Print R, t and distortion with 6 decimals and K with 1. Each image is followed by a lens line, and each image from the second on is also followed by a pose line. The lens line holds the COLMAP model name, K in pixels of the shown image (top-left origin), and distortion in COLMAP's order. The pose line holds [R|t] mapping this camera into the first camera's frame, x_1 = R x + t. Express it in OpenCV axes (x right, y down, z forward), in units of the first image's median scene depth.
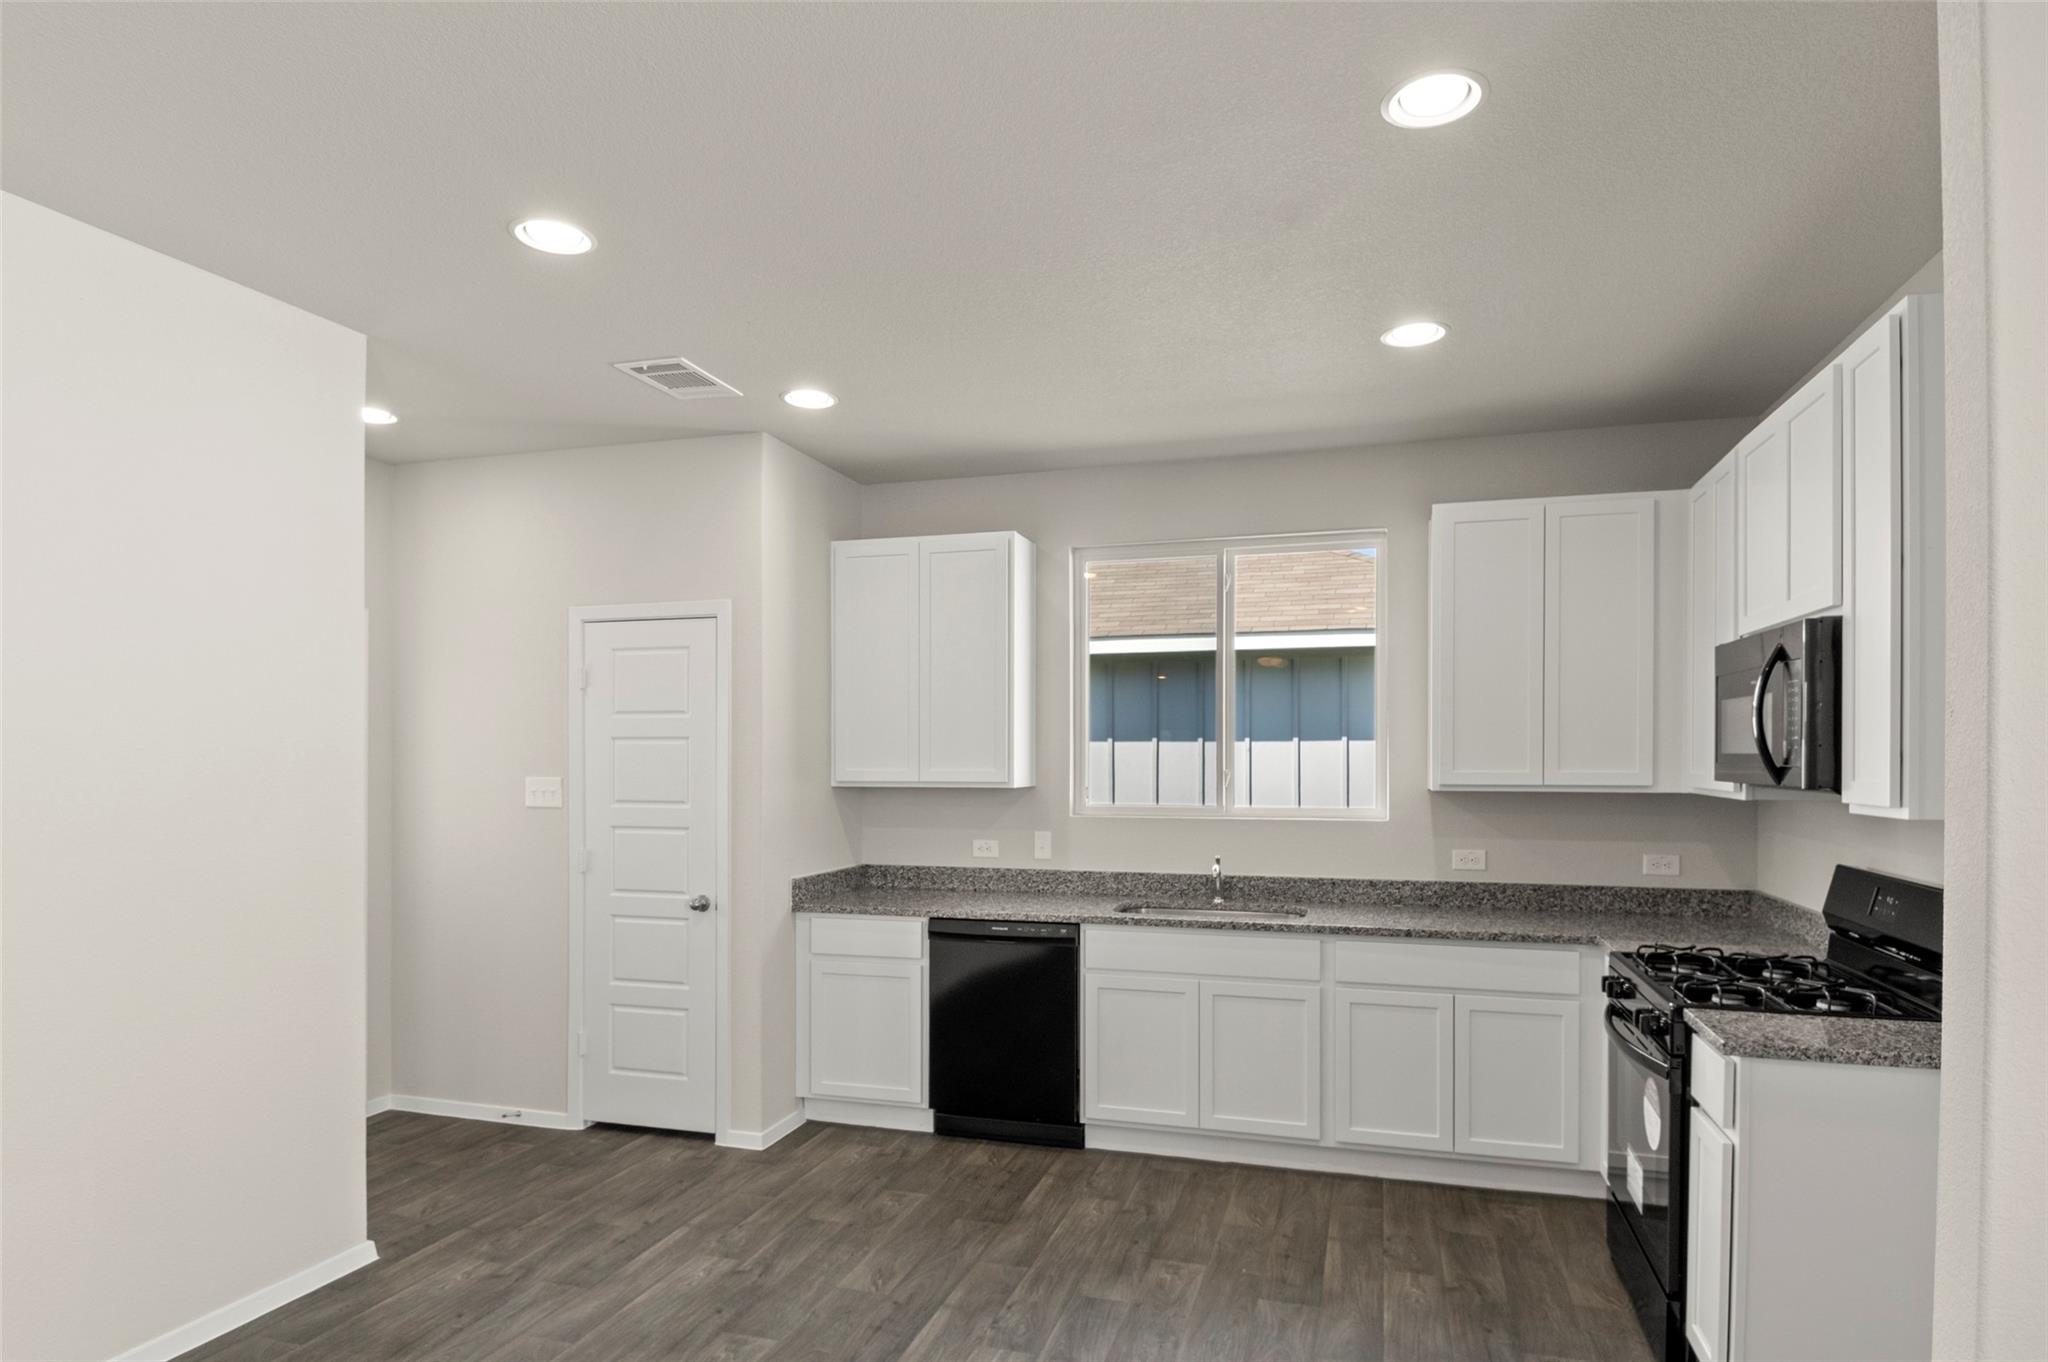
lens RADIAL K [[1122.7, 0, 1052.8], [0, 1122.7, 765.9], [0, 0, 1]] dist [0.044750, -0.049287]
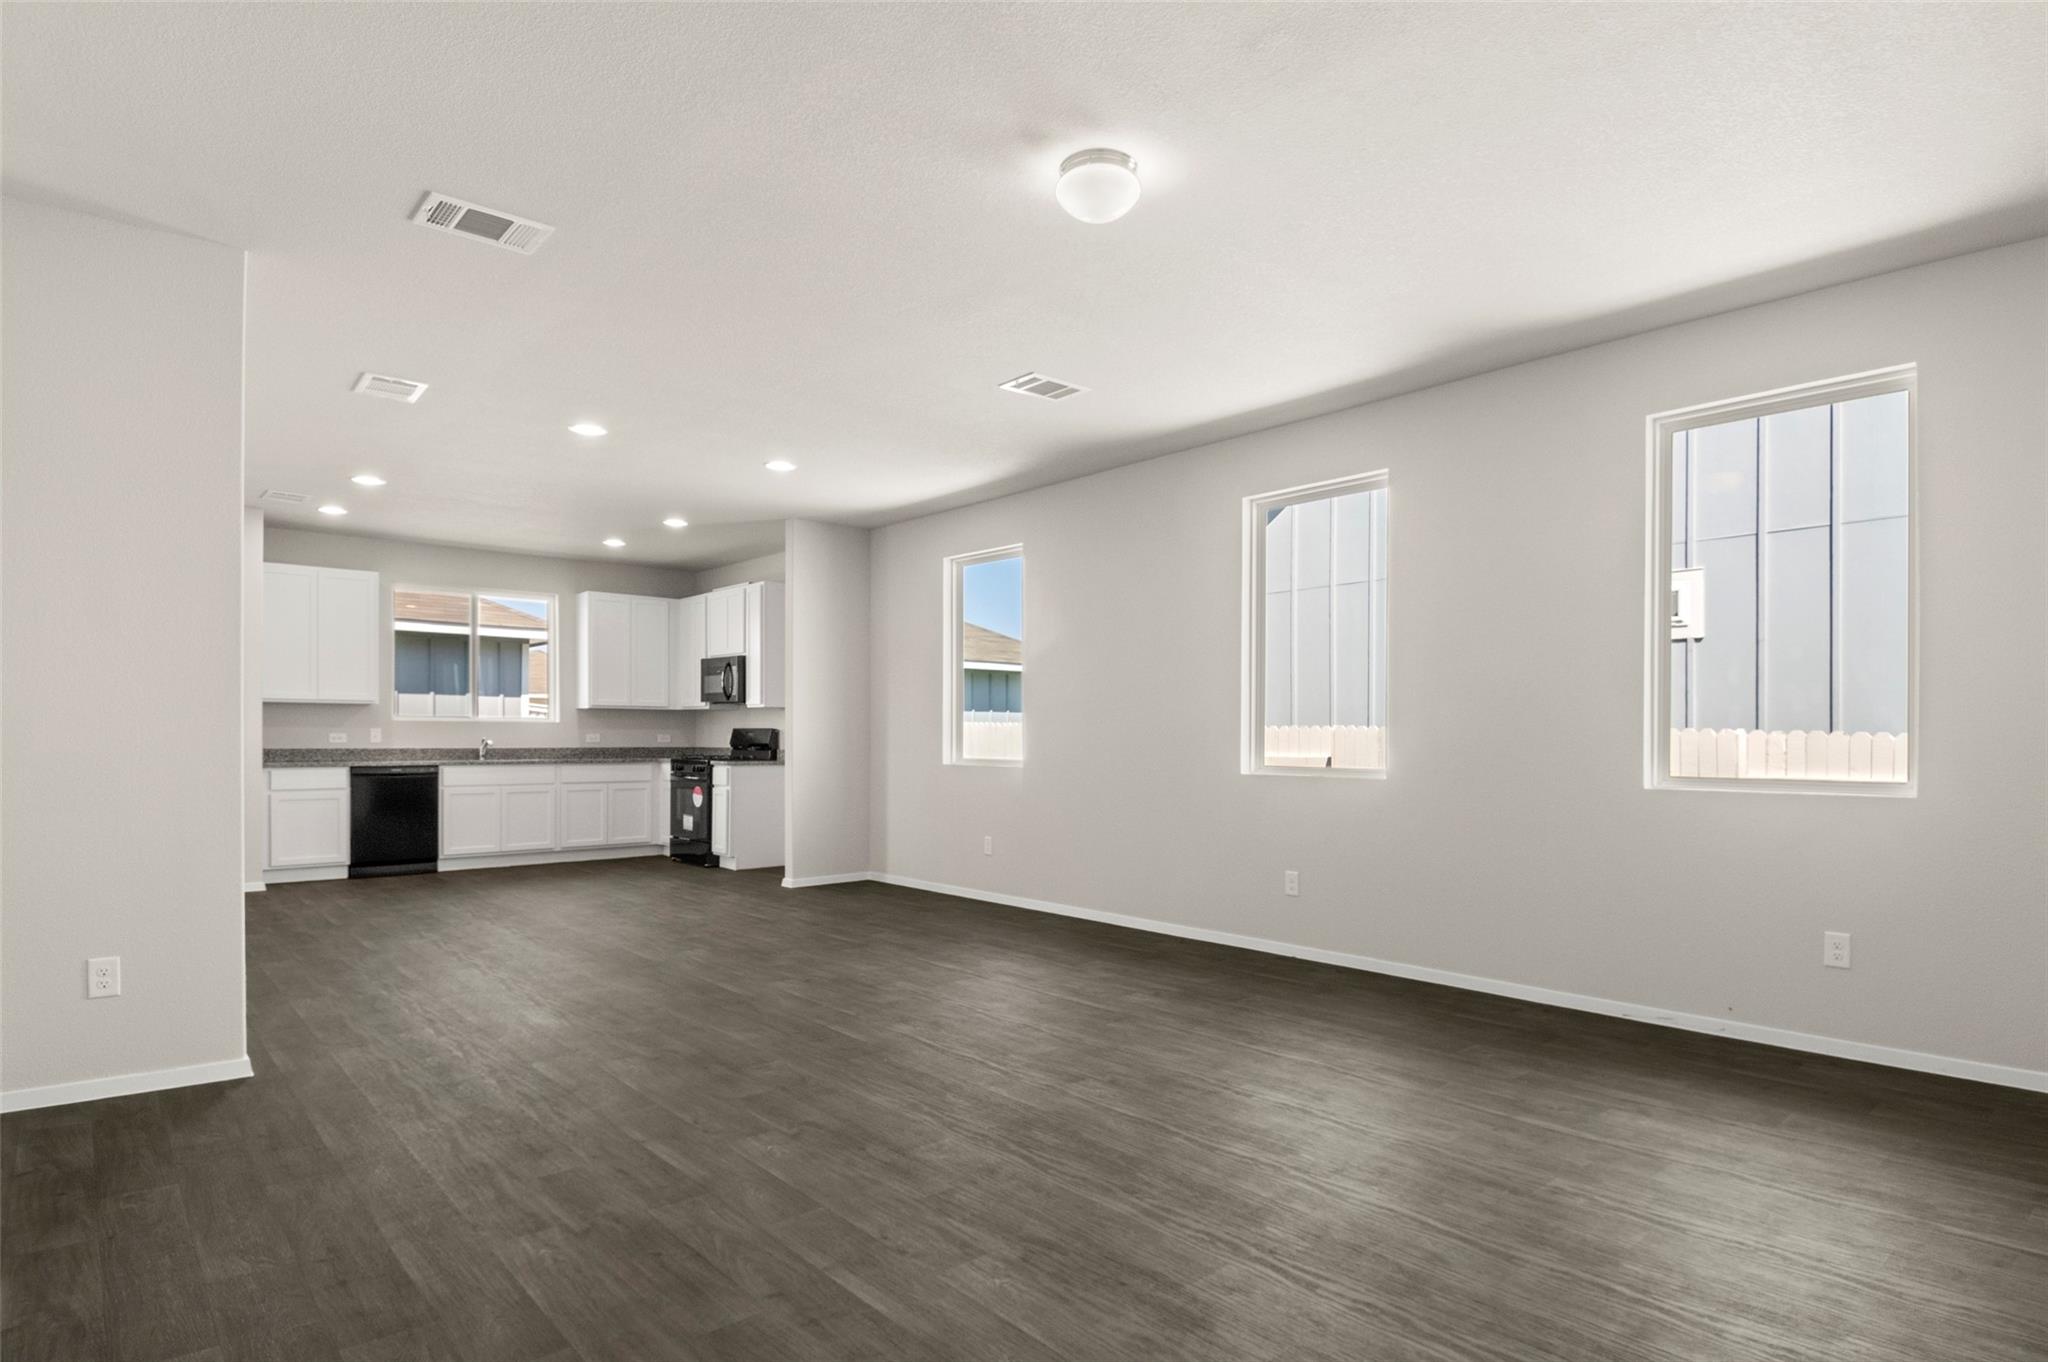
lens RADIAL K [[1132.9, 0, 1062.5], [0, 1132.9, 736.9], [0, 0, 1]] dist [0.045967, -0.056361]
pose [[0.531713, 0.002813, 0.846920, -1.135414], [0.001567, 0.999990, -0.004305, 0.091748], [-0.846923, 0.003616, 0.531703, -1.111165]]
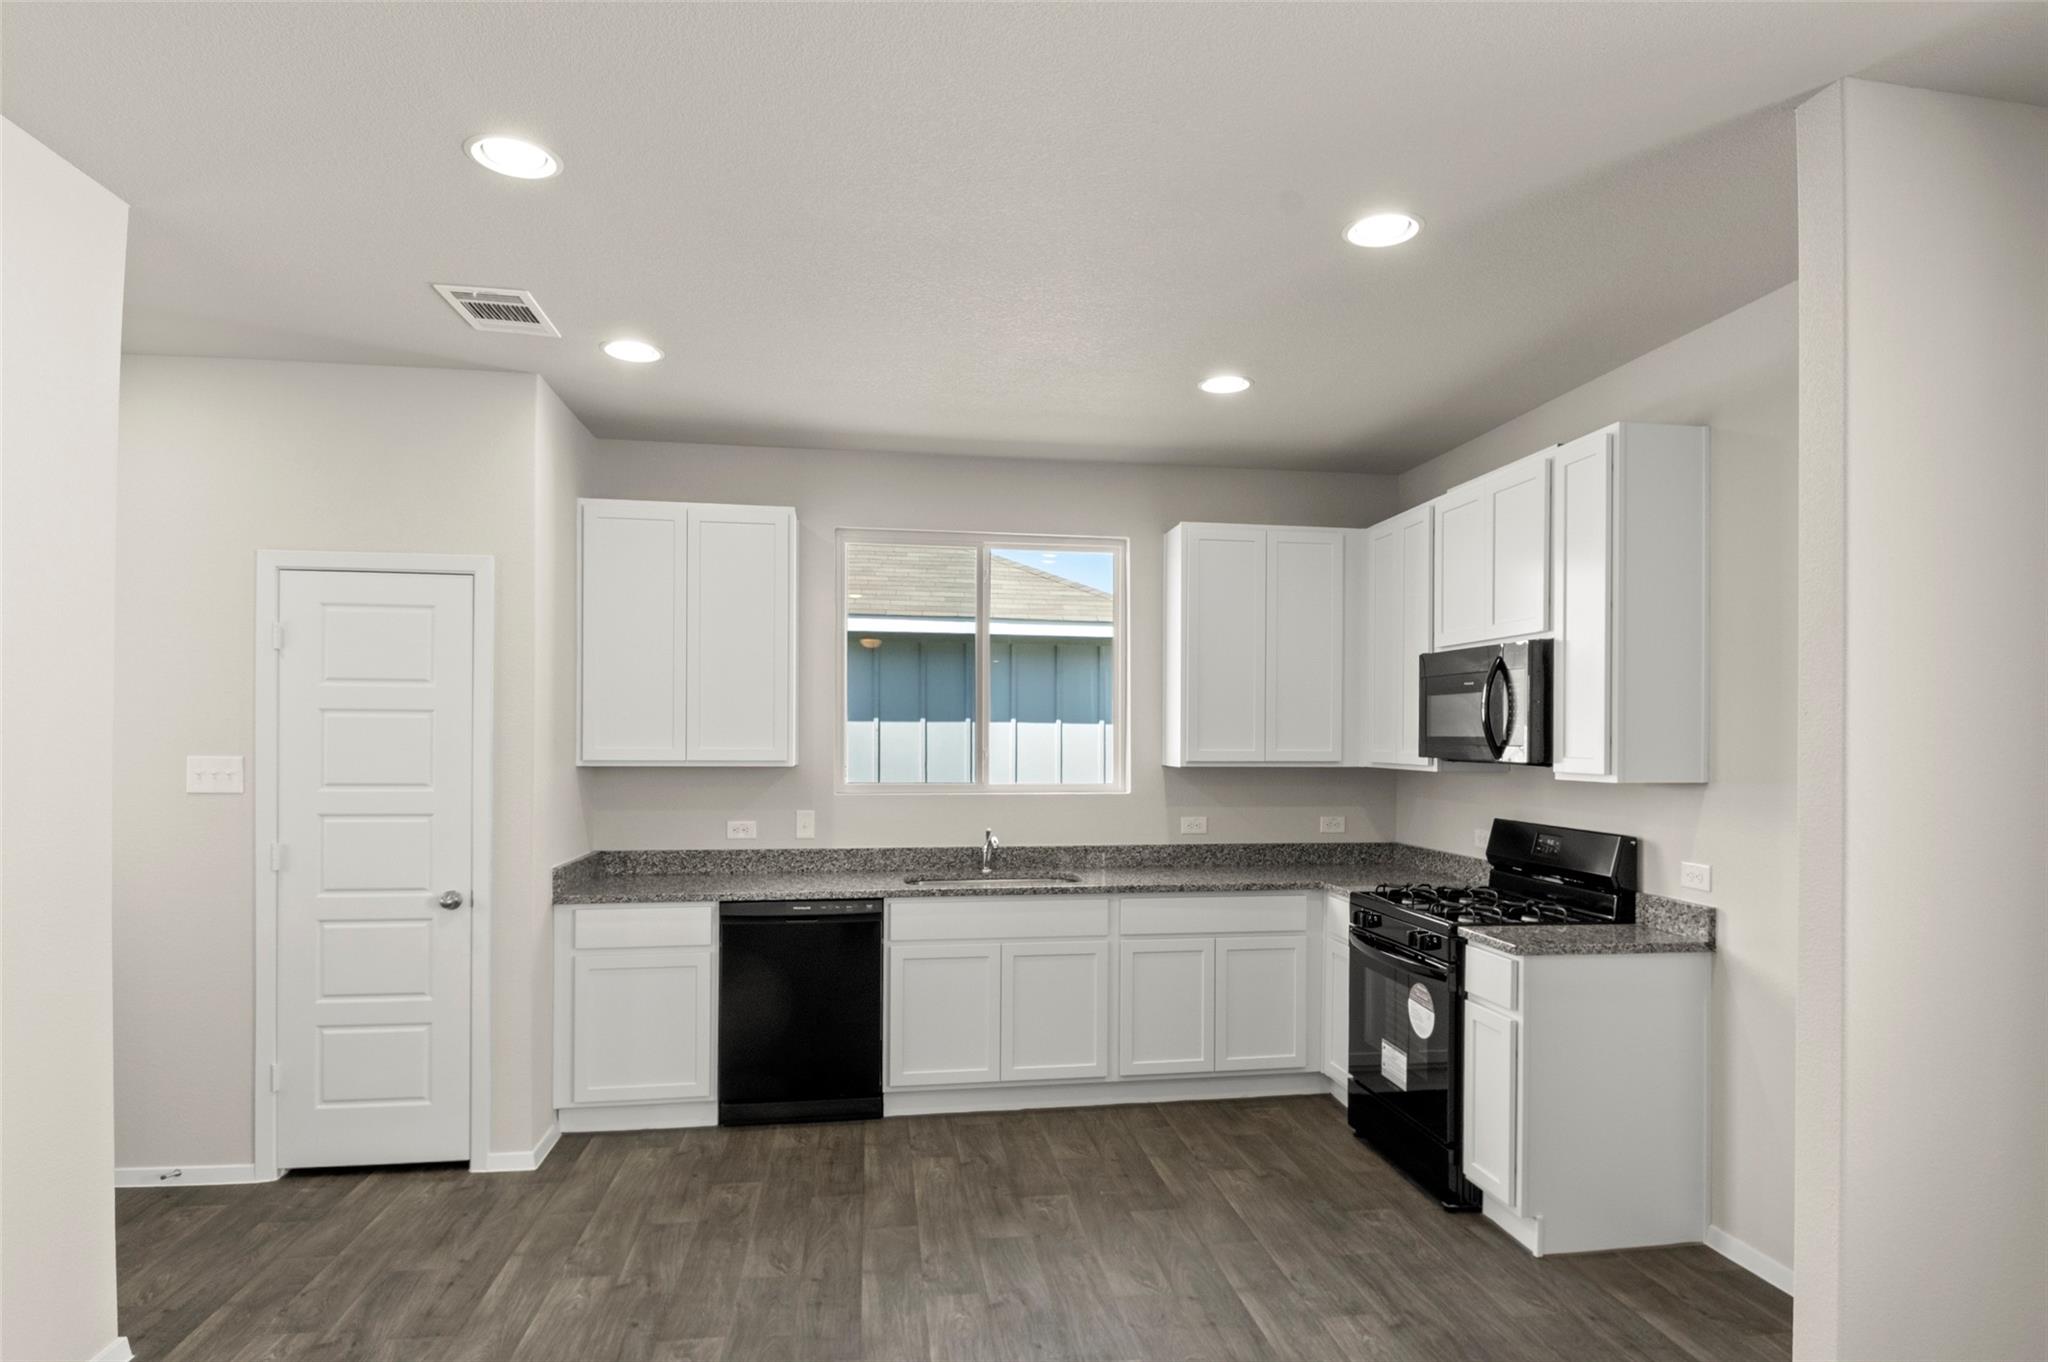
lens RADIAL K [[1132.9, 0, 1062.5], [0, 1132.9, 736.9], [0, 0, 1]] dist [0.045967, -0.056361]
pose [[0.900206, 0.006176, 0.435420, -0.269158], [-0.002912, 0.999962, -0.008163, 0.000944], [-0.435454, 0.006080, 0.900190, -0.005753]]
